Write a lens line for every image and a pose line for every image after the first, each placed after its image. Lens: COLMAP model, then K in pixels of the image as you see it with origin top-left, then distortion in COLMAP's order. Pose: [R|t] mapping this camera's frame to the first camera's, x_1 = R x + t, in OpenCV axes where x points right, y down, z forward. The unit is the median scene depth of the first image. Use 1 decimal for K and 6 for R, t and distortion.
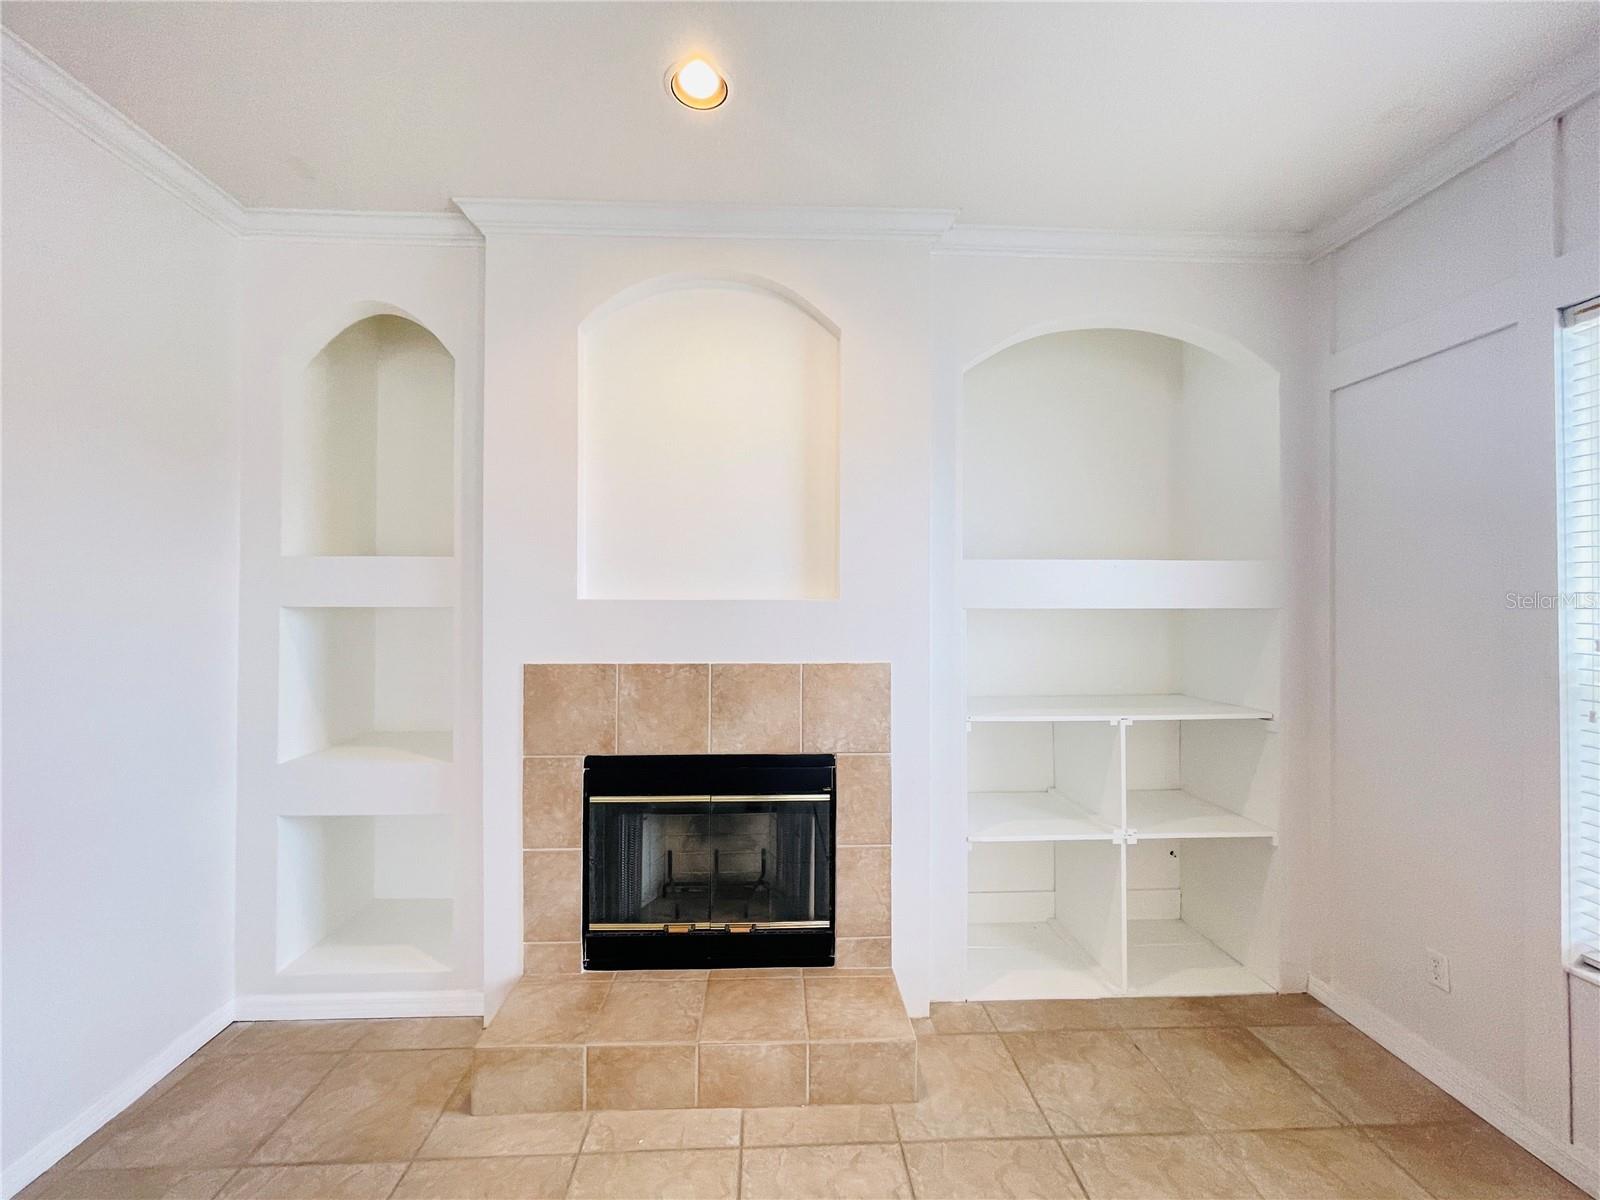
lens RADIAL K [[648.8, 0, 795.8], [0, 648.8, 595.1], [0, 0, 1]] dist [-0.006611, 0.002474]
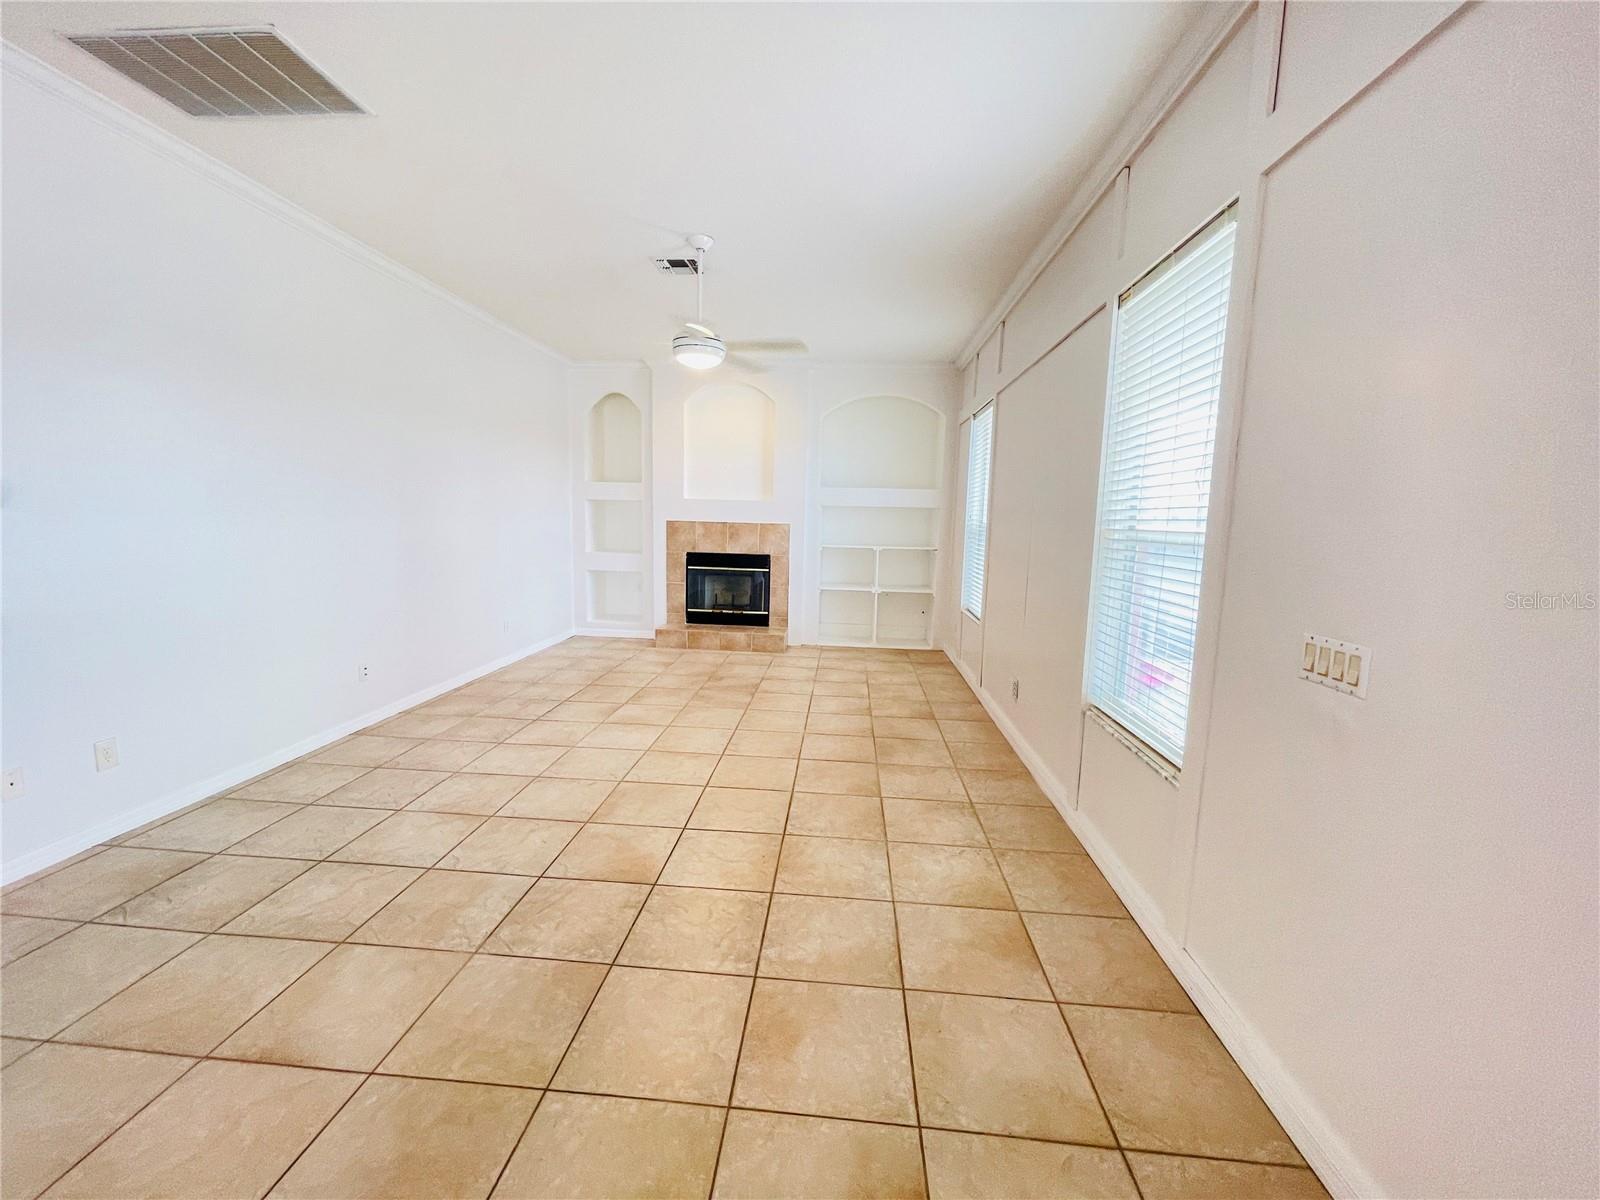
lens RADIAL K [[648.8, 0, 803.0], [0, 648.8, 603.1], [0, 0, 1]] dist [-0.006611, 0.002474]
pose [[0.992615, 0.039195, -0.114798, 0.546388], [-0.022012, 0.988848, 0.147294, 0.028795], [0.119291, -0.143679, 0.982408, -1.858605]]
